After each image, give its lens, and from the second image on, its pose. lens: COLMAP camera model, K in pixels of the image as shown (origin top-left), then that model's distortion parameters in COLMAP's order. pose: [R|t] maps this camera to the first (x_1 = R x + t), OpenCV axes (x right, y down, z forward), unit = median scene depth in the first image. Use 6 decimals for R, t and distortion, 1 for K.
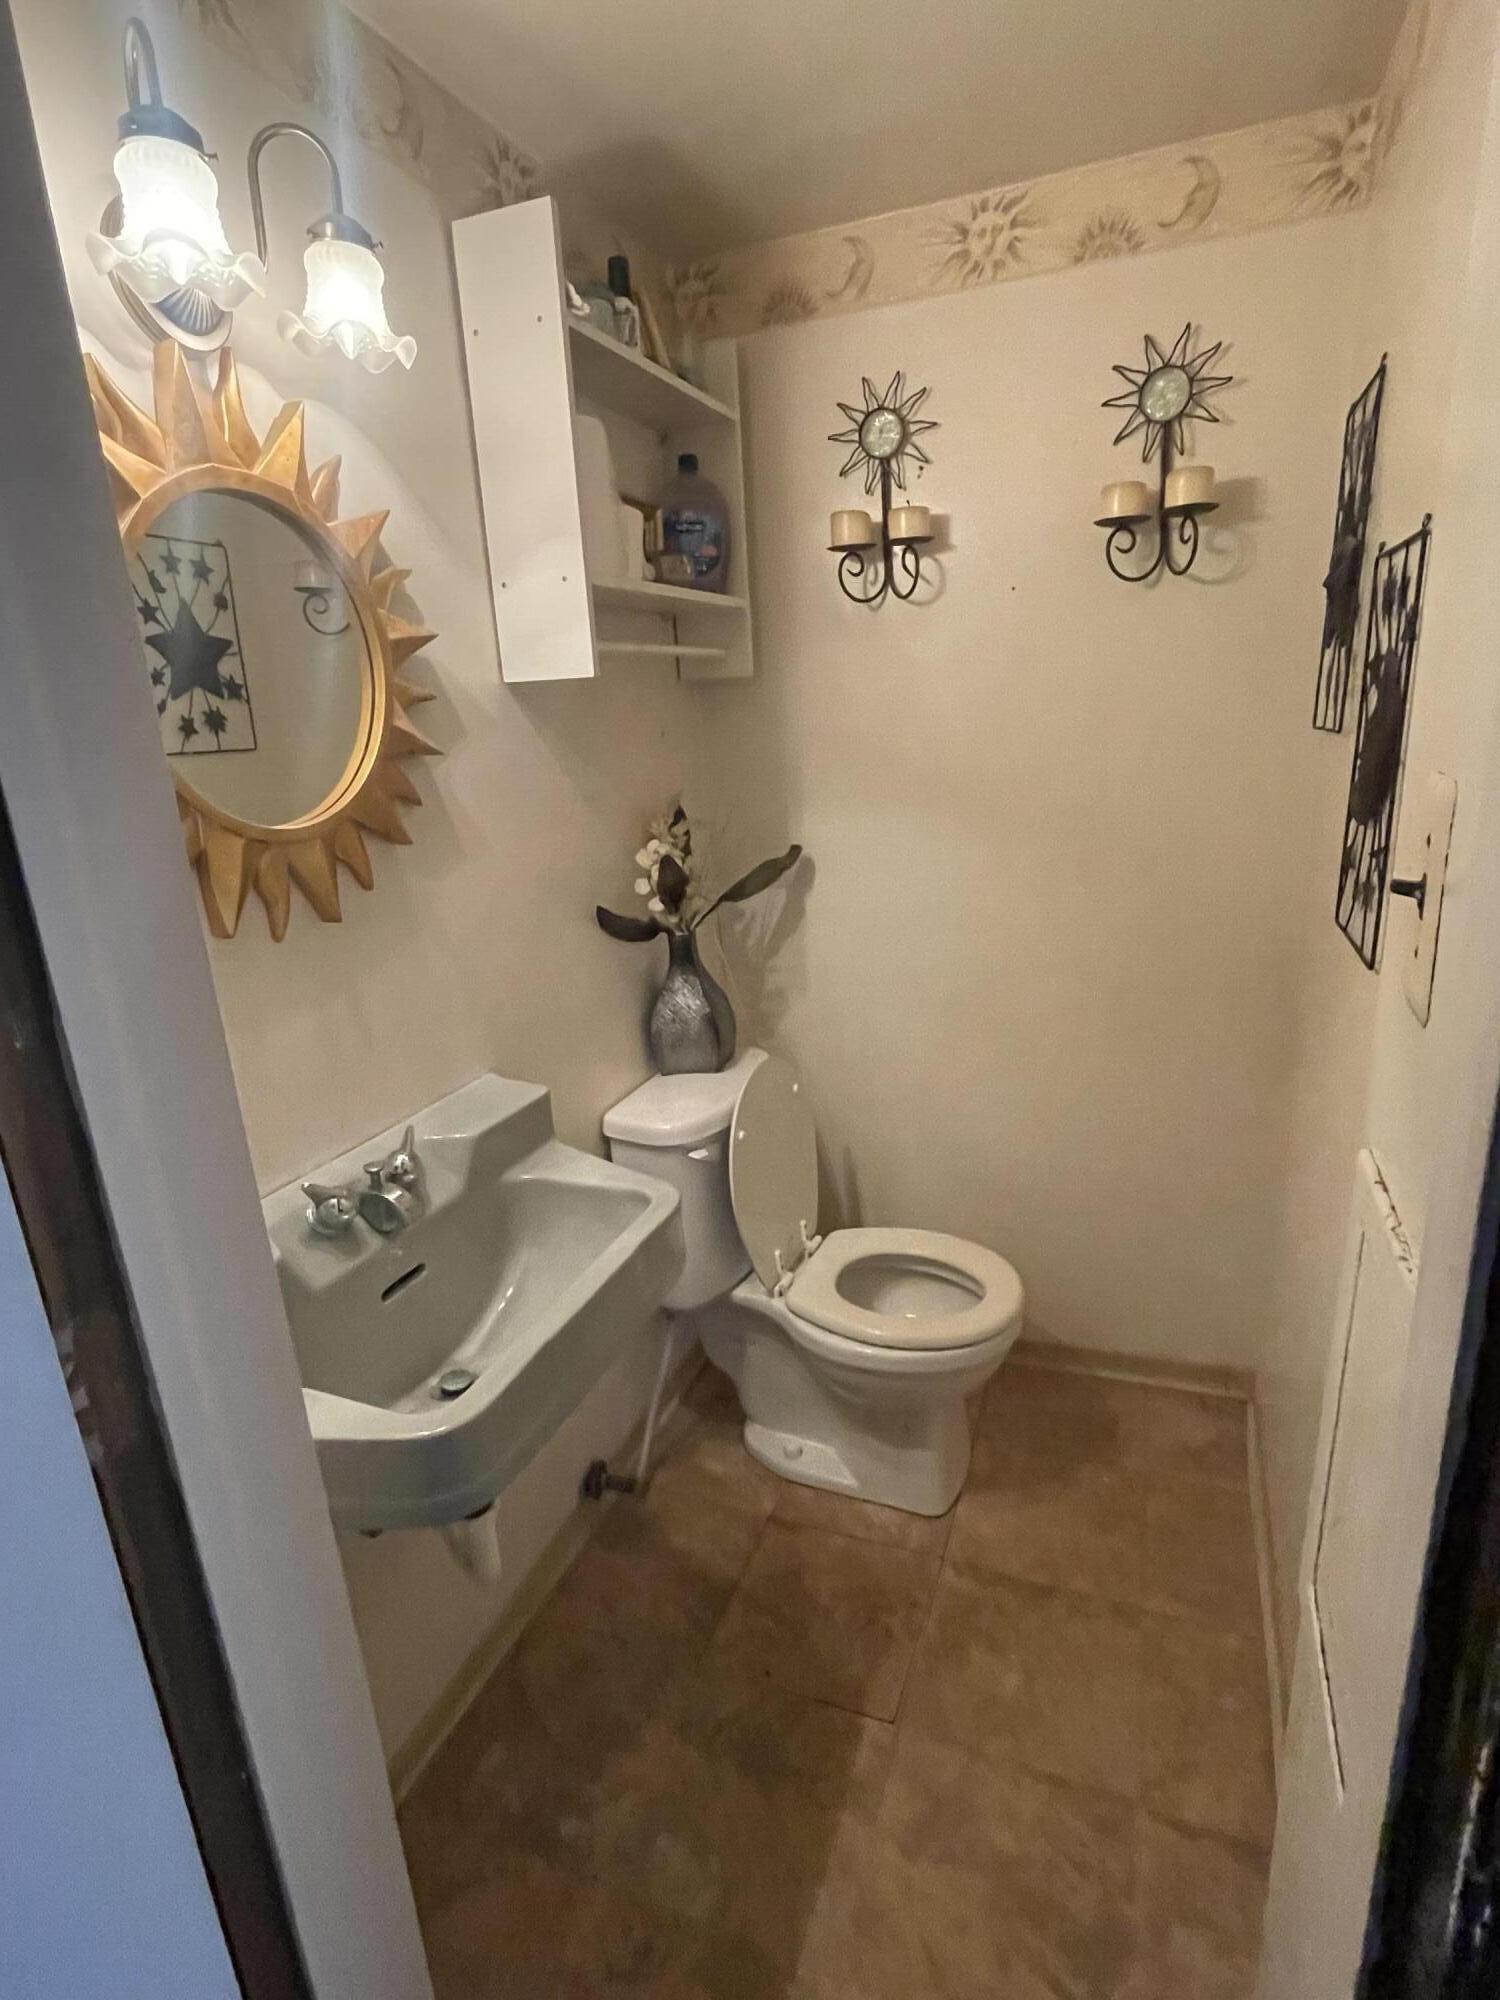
lens RADIAL K [[1004.5, 0, 753.9], [0, 1004.5, 995.7], [0, 0, 1]] dist [-0.006032, 0.001774]
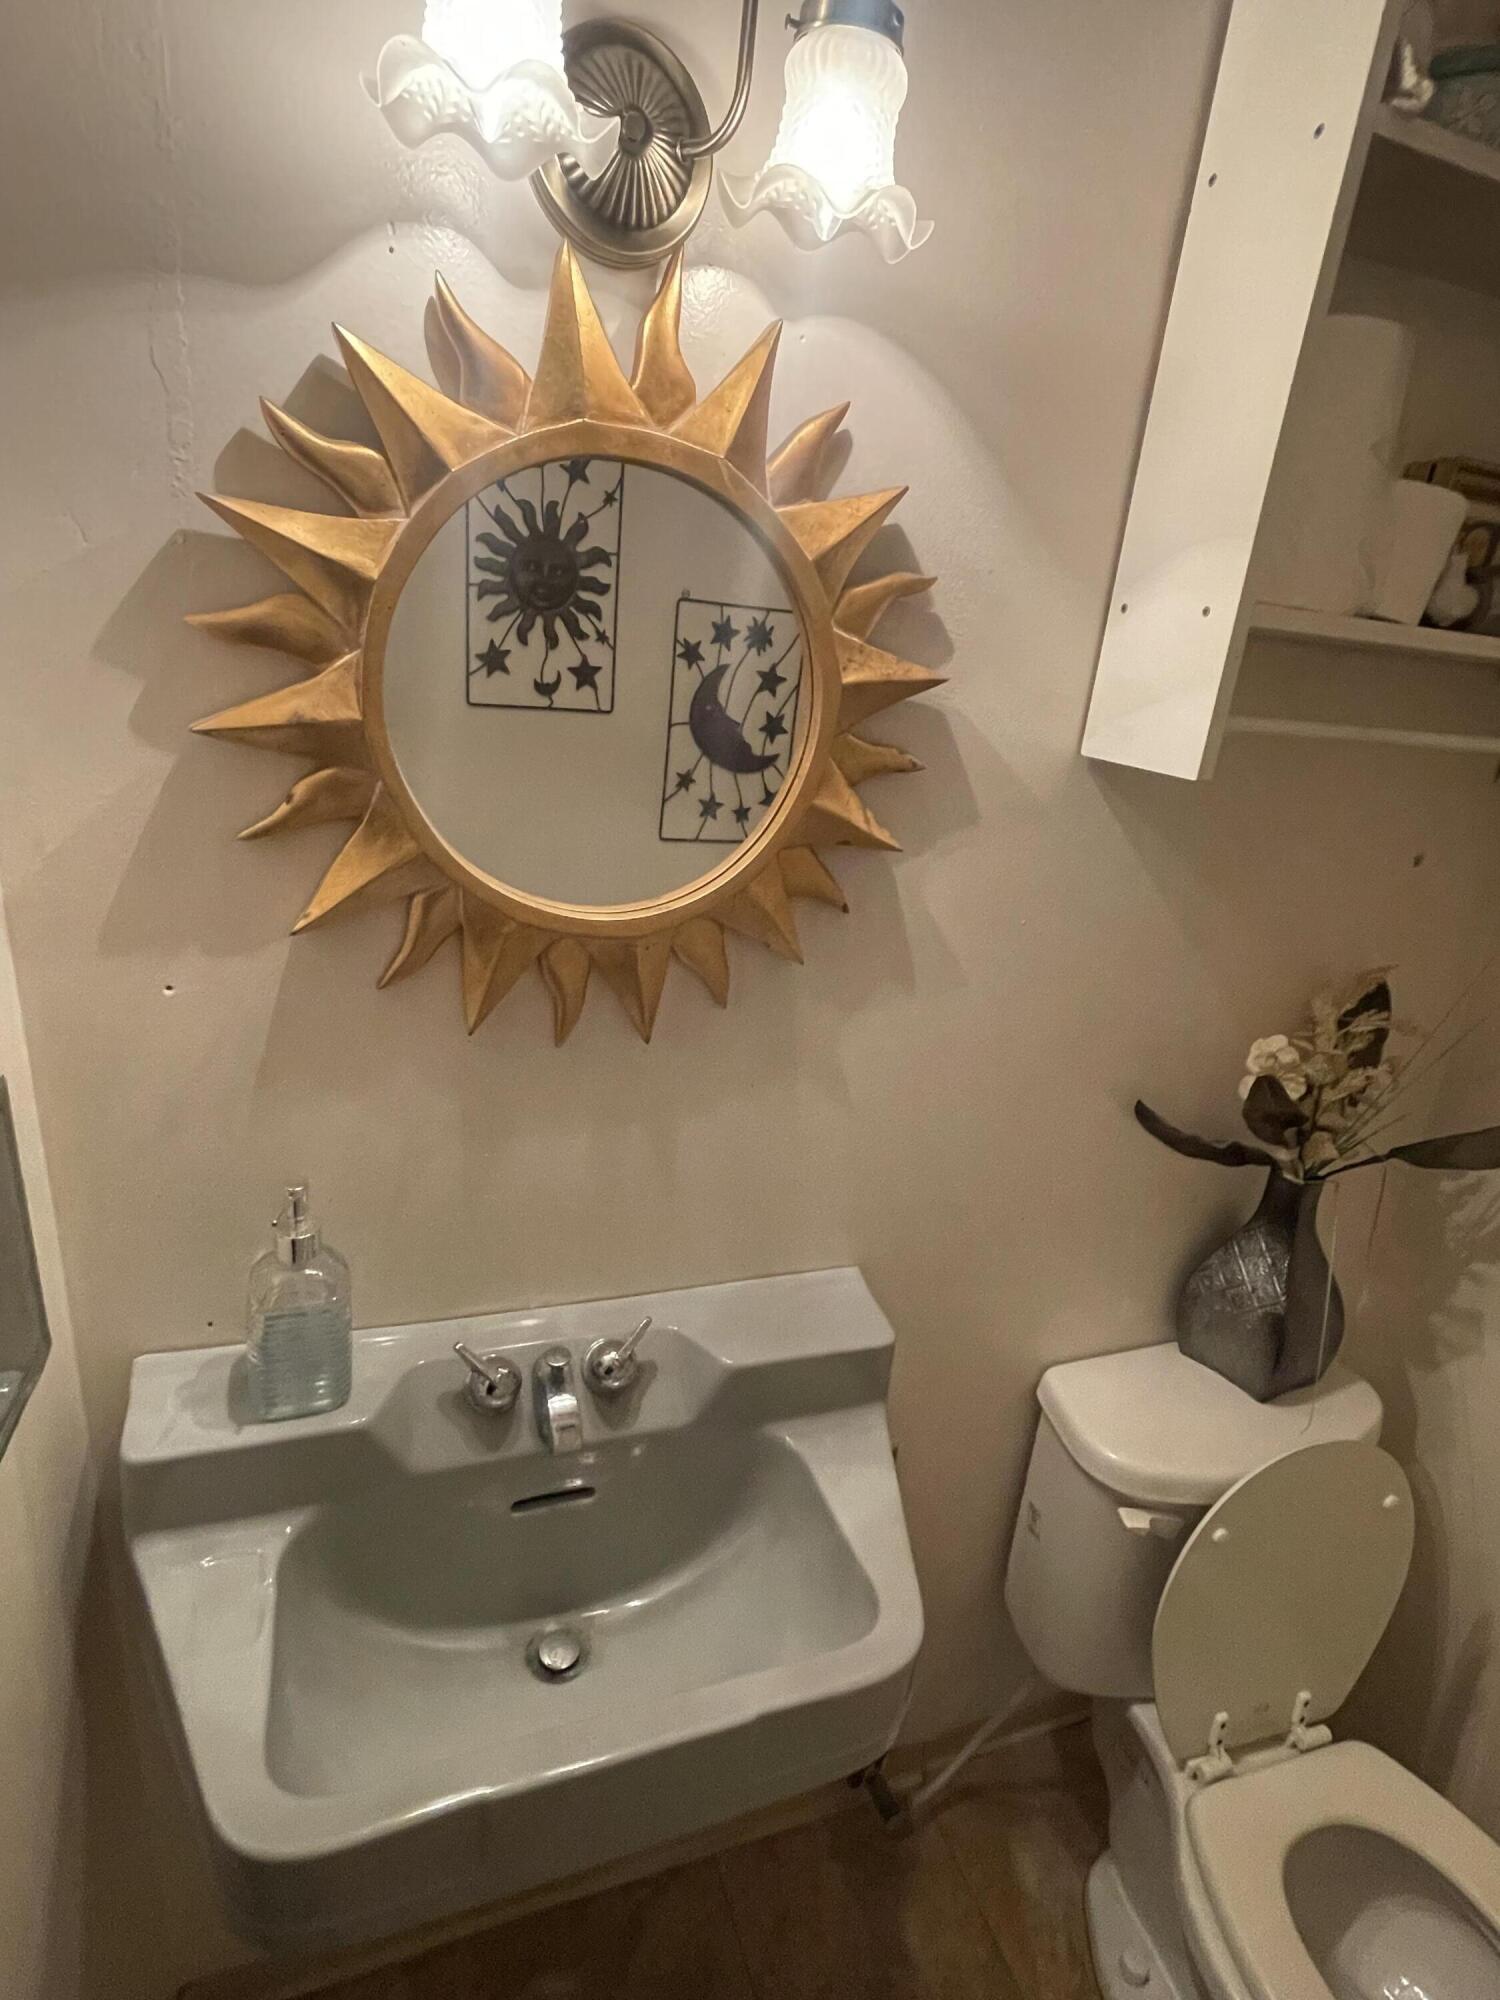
lens RADIAL K [[1004.5, 0, 750.0], [0, 1004.5, 1005.5], [0, 0, 1]] dist [-0.006032, 0.001774]
pose [[0.659235, 0.367027, -0.656278, 0.077553], [-0.335043, 0.924731, 0.180608, -0.166209], [0.673168, 0.100818, 0.732585, 0.315920]]
